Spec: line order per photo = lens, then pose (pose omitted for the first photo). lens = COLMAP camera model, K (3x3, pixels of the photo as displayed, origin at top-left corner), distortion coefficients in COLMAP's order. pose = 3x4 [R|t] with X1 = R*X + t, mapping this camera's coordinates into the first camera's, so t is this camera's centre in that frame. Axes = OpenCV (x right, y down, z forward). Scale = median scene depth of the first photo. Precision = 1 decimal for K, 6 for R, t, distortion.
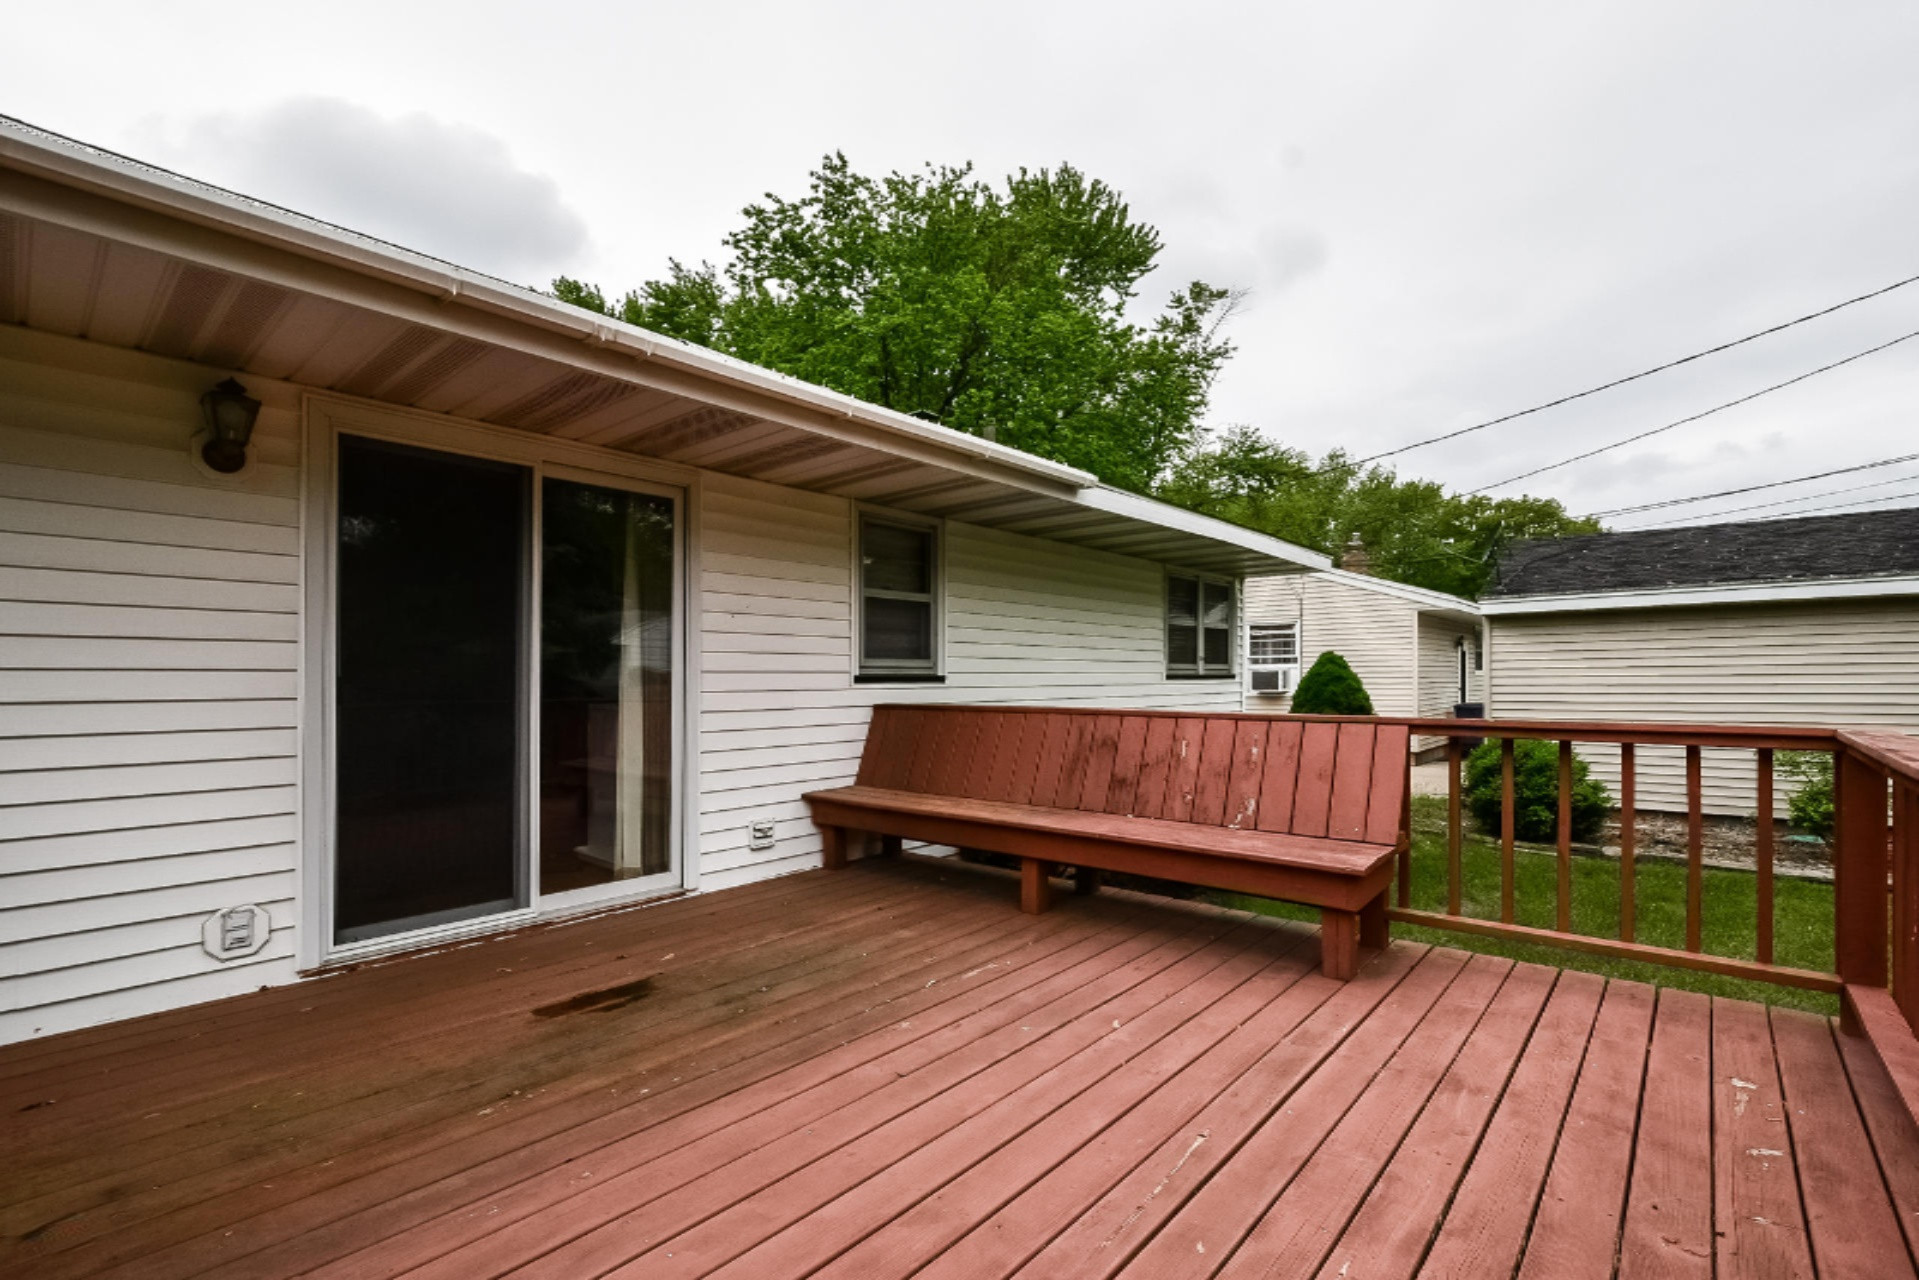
lens RADIAL K [[855.5, 0, 968.4], [0, 855.5, 659.7], [0, 0, 1]] dist [0.018407, -0.016462]
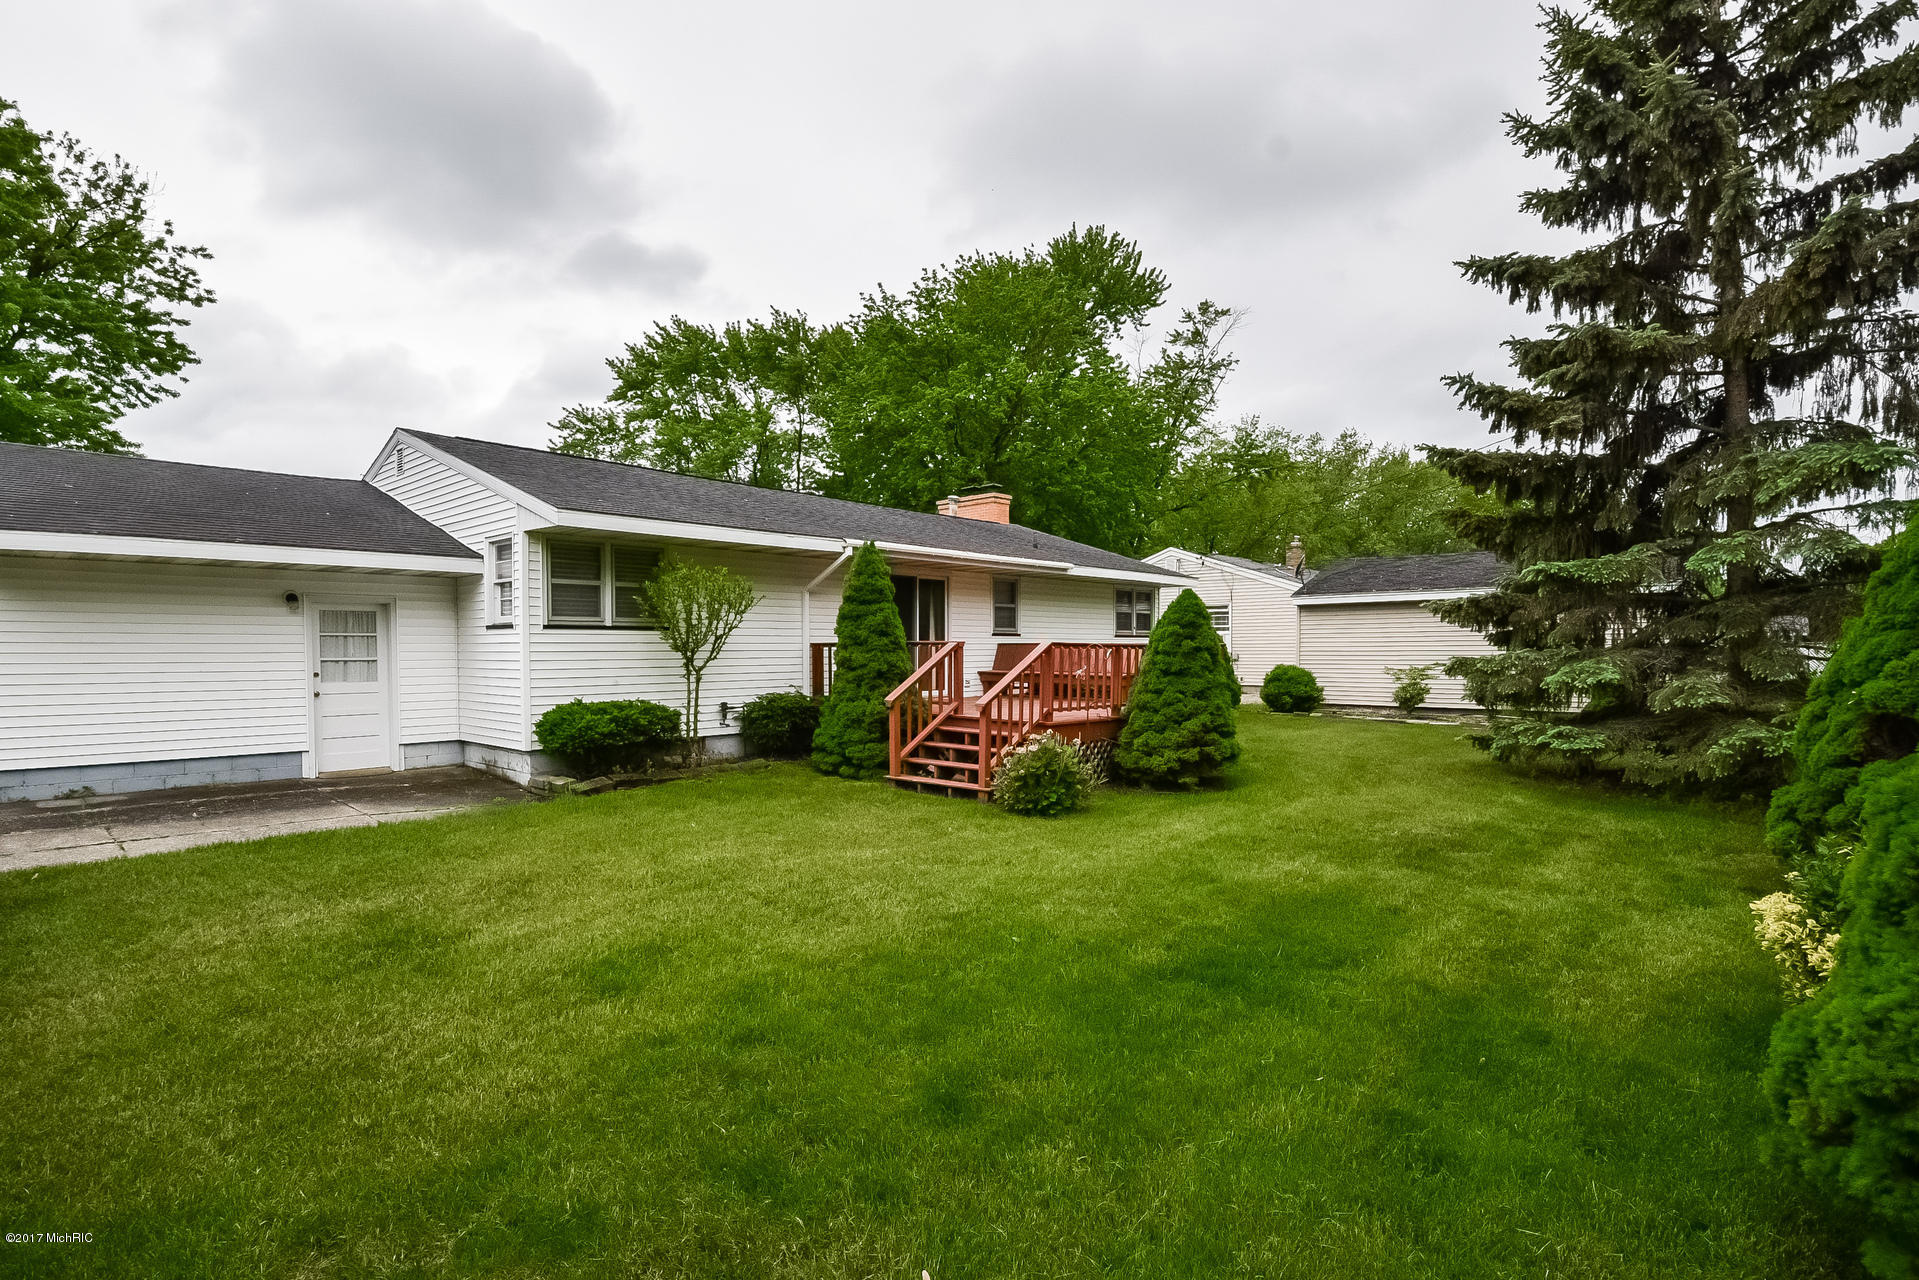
lens RADIAL K [[855.5, 0, 968.4], [0, 855.5, 659.7], [0, 0, 1]] dist [0.018407, -0.016462]
pose [[0.999426, 0.009162, -0.032606, -0.012438], [-0.007789, 0.999087, 0.042006, -0.001502], [0.032961, -0.041728, 0.998585, -0.212762]]
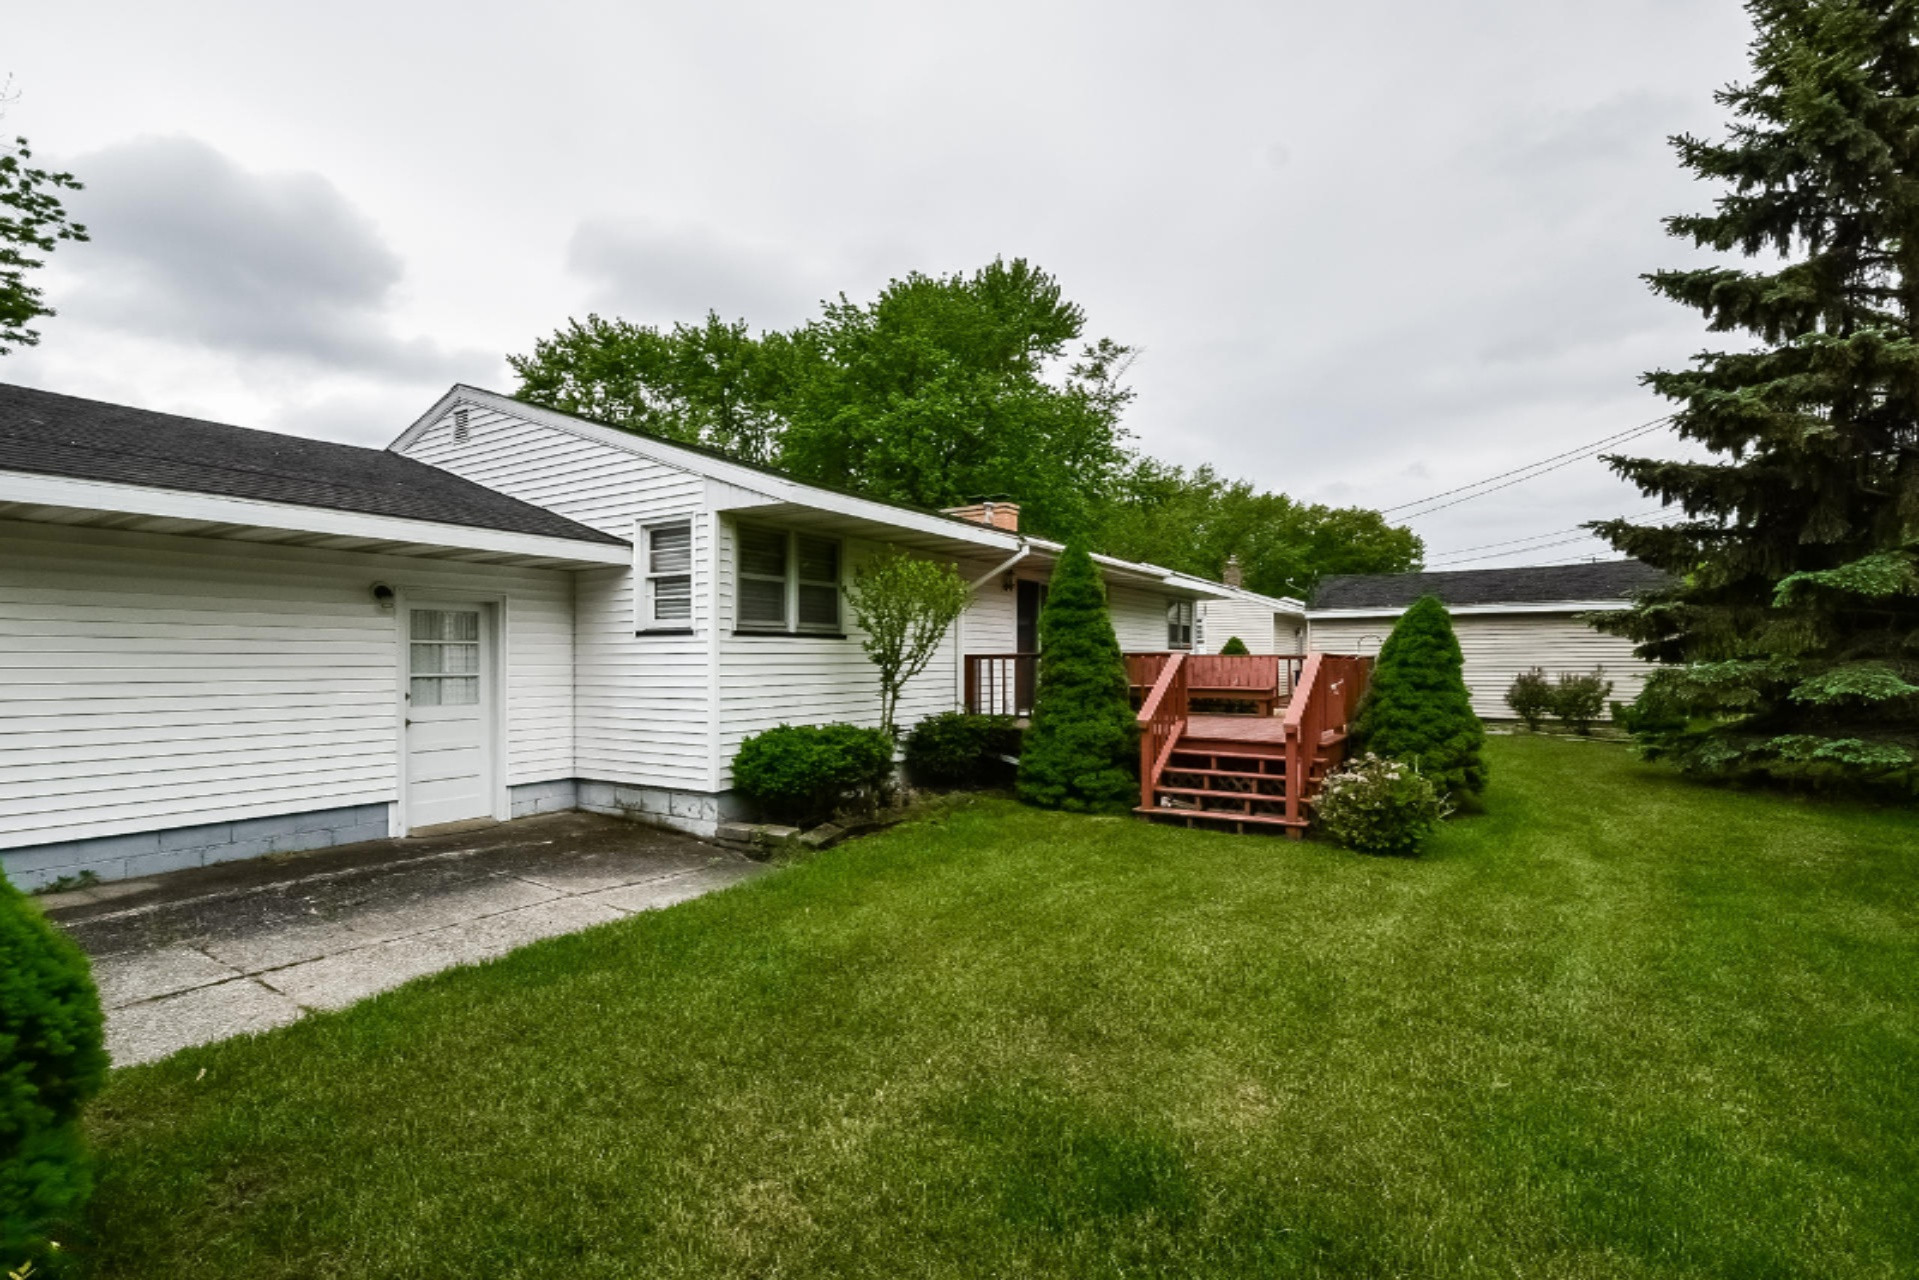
lens RADIAL K [[814.6, 0, 974.5], [0, 814.6, 646.9], [0, 0, 1]] dist [0.012899, -0.006516]
pose [[0.990632, 0.010030, 0.136189, -0.088195], [-0.011408, 0.999891, 0.009345, 0.000515], [-0.136080, -0.010811, 0.990639, -0.173478]]
